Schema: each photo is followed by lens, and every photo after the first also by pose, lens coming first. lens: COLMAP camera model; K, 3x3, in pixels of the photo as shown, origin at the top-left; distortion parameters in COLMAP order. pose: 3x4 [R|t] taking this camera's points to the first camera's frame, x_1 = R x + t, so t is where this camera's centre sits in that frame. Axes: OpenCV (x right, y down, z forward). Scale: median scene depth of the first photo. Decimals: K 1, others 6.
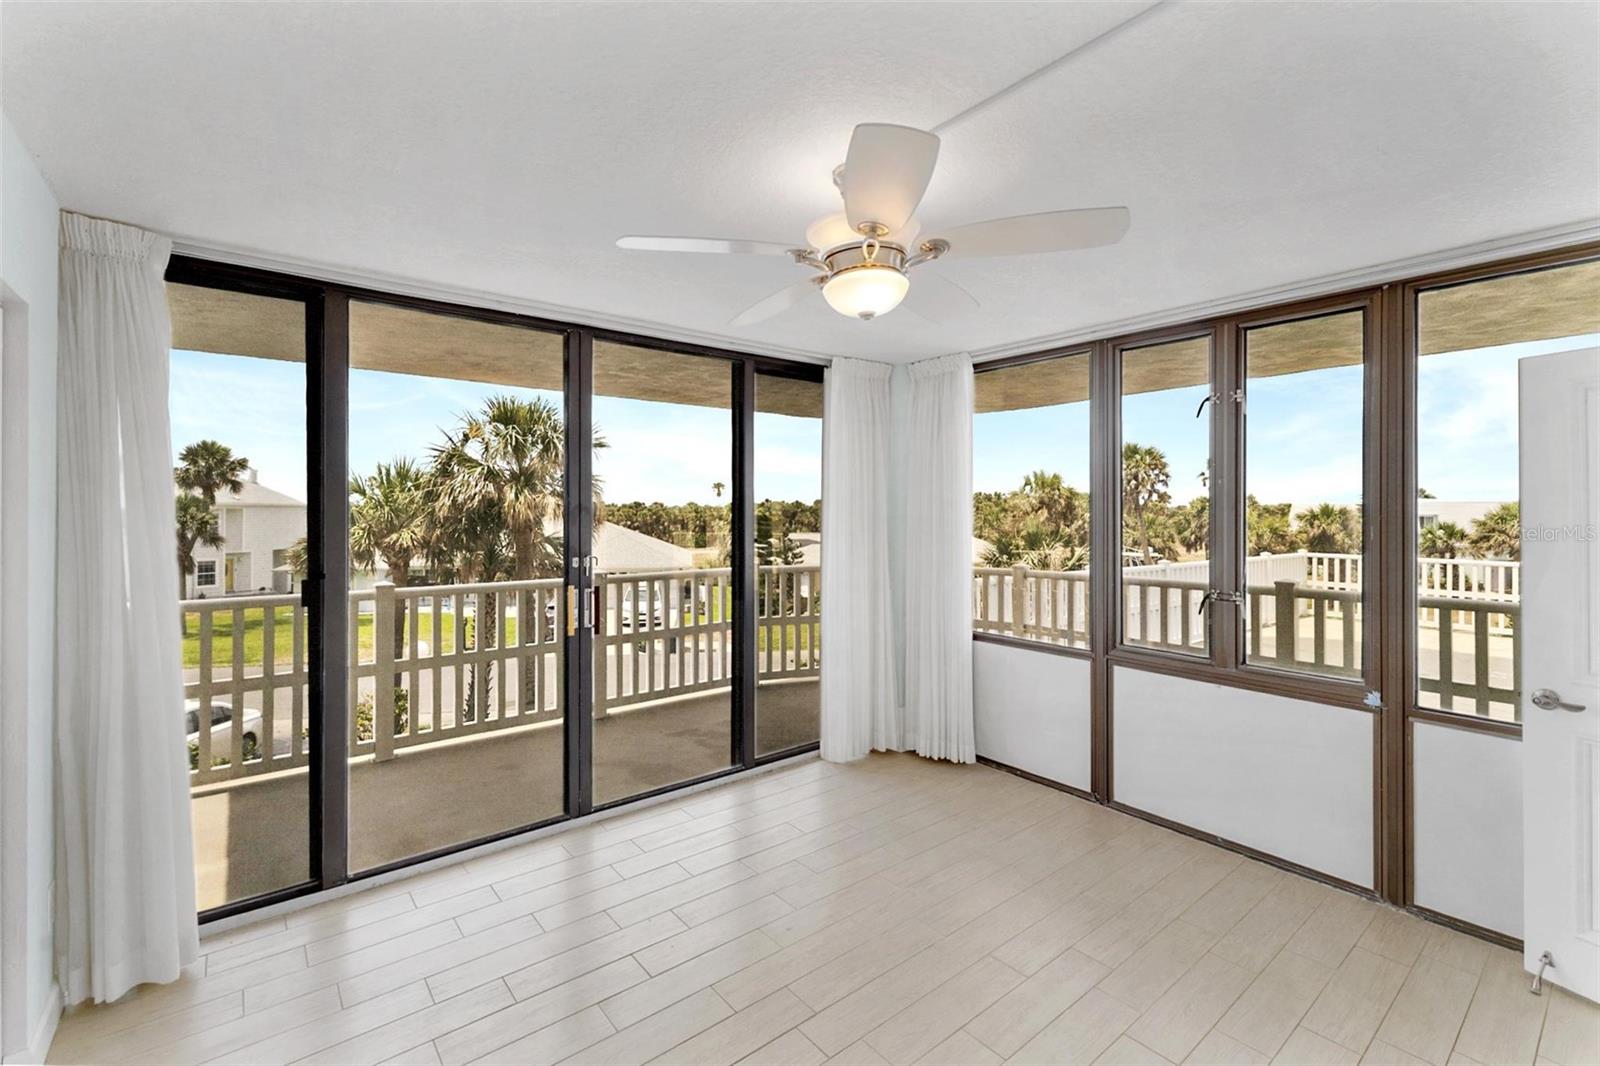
lens RADIAL K [[698.3, 0, 800.3], [0, 698.3, 505.9], [0, 0, 1]] dist [-0.000439, -0.000396]
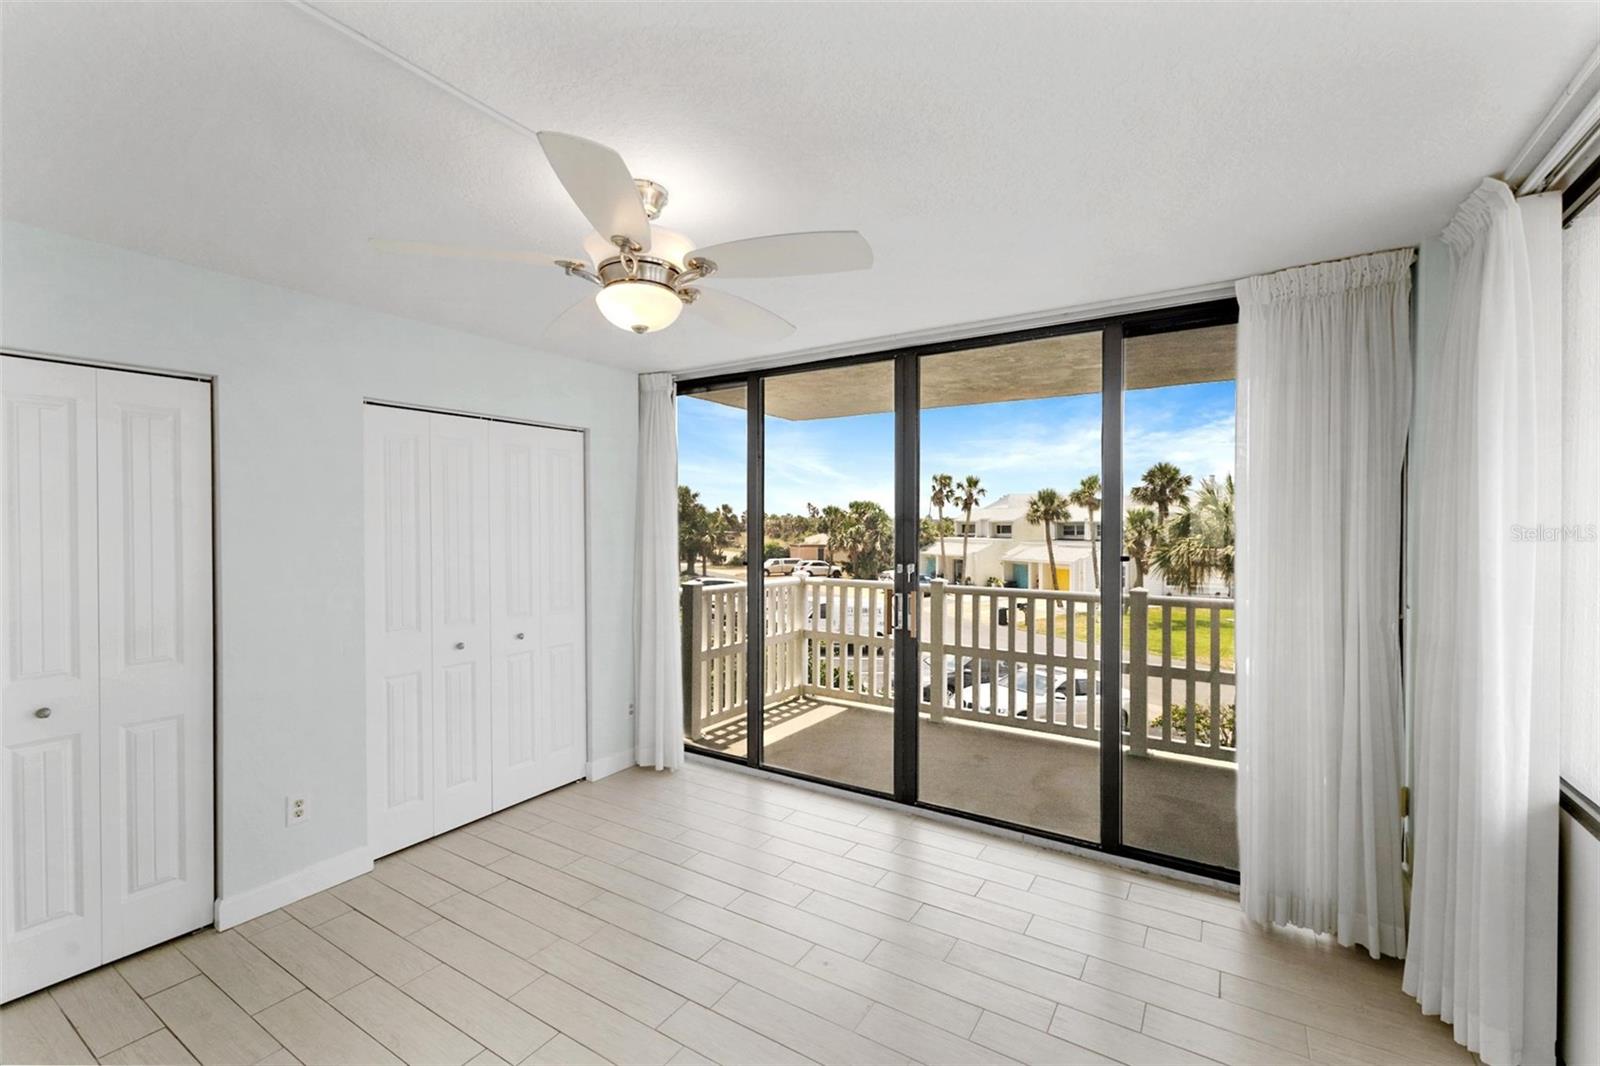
lens RADIAL K [[685.7, 0, 803.6], [0, 685.7, 529.6], [0, 0, 1]] dist [0.006861, -0.000156]
pose [[0.318470, 0.011317, -0.947866, 0.517275], [0.005555, 0.999889, 0.013804, 0.003898], [0.947917, -0.009662, 0.318371, 0.417480]]
